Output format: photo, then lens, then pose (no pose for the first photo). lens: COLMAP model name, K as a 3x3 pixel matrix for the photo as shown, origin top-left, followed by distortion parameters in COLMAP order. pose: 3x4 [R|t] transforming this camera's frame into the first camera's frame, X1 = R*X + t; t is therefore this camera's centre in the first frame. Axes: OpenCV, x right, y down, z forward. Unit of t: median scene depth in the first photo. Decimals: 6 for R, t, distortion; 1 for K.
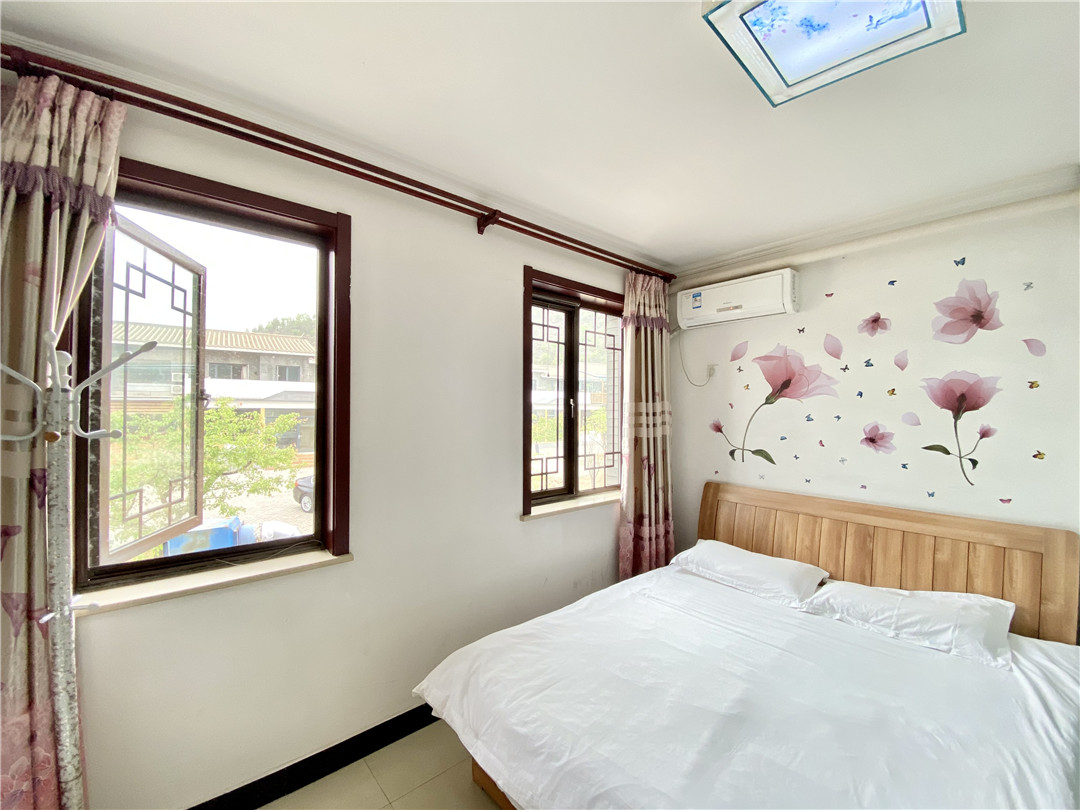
lens RADIAL K [[434.9, 0, 540.0], [0, 434.9, 405.0], [0, 0, 1]] dist [0.021576, -0.019733]
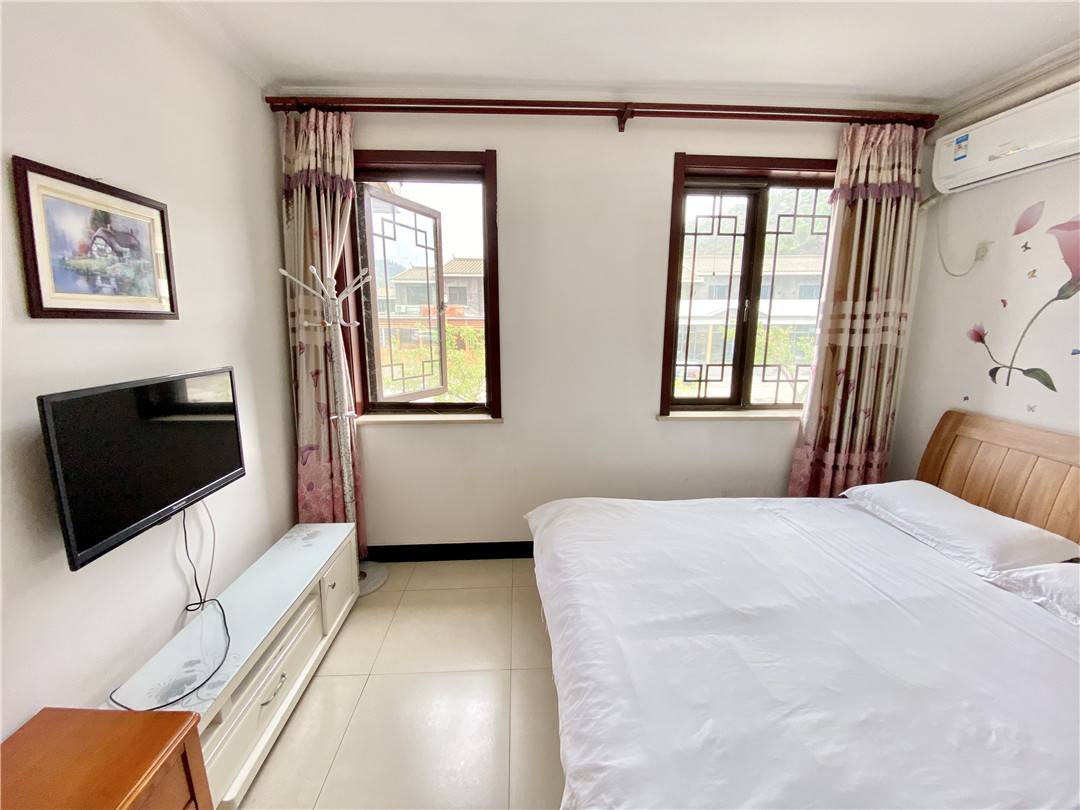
lens RADIAL K [[434.9, 0, 540.0], [0, 434.9, 405.0], [0, 0, 1]] dist [0.021576, -0.019733]
pose [[0.789370, 0.107356, -0.604458, 0.306253], [0.007905, 0.982732, 0.184863, 0.028380], [0.613867, -0.150704, 0.774891, 0.011020]]
